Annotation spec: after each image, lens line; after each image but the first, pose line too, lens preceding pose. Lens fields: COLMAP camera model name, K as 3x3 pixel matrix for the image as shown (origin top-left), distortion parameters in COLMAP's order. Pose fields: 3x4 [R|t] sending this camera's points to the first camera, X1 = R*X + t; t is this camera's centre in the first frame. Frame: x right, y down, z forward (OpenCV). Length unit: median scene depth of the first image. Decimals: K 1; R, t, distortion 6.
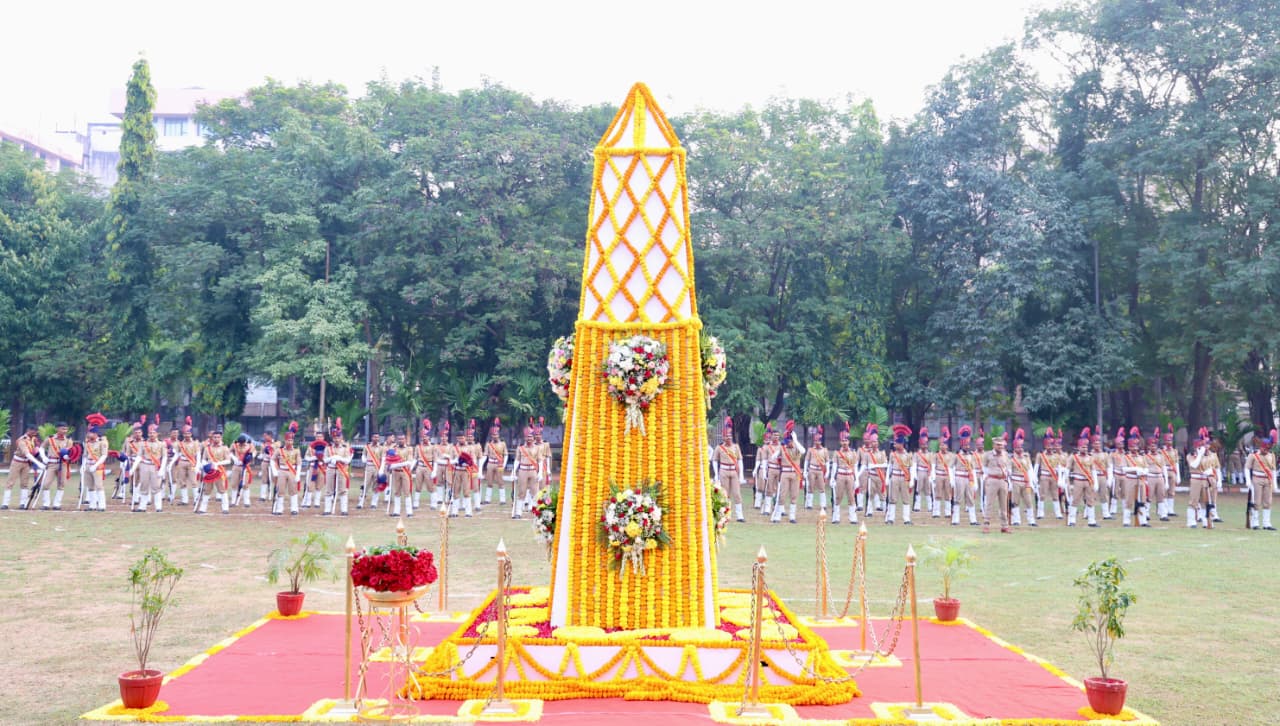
lens RADIAL K [[1046.7, 0, 631.9], [0, 1046.7, 355.1], [0, 0, 1]] dist [-0.023019, 0.034919]
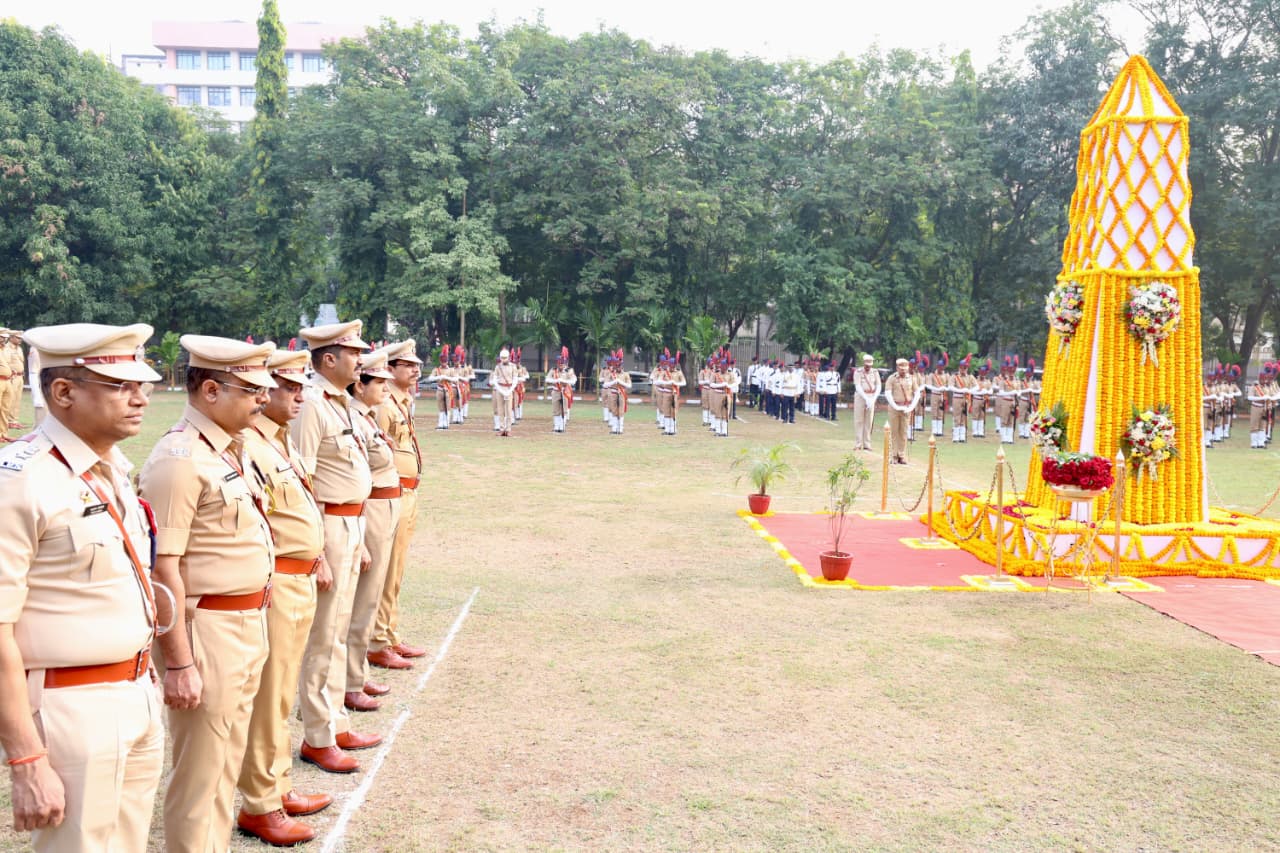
lens RADIAL K [[965.0, 0, 645.1], [0, 965.0, 432.4], [0, 0, 1]] dist [-0.026434, 0.027435]
pose [[0.999750, 0.010012, 0.020000, -0.129516], [-0.012867, 0.988882, 0.148145, -0.000903], [-0.018294, -0.148365, 0.988763, -0.019383]]
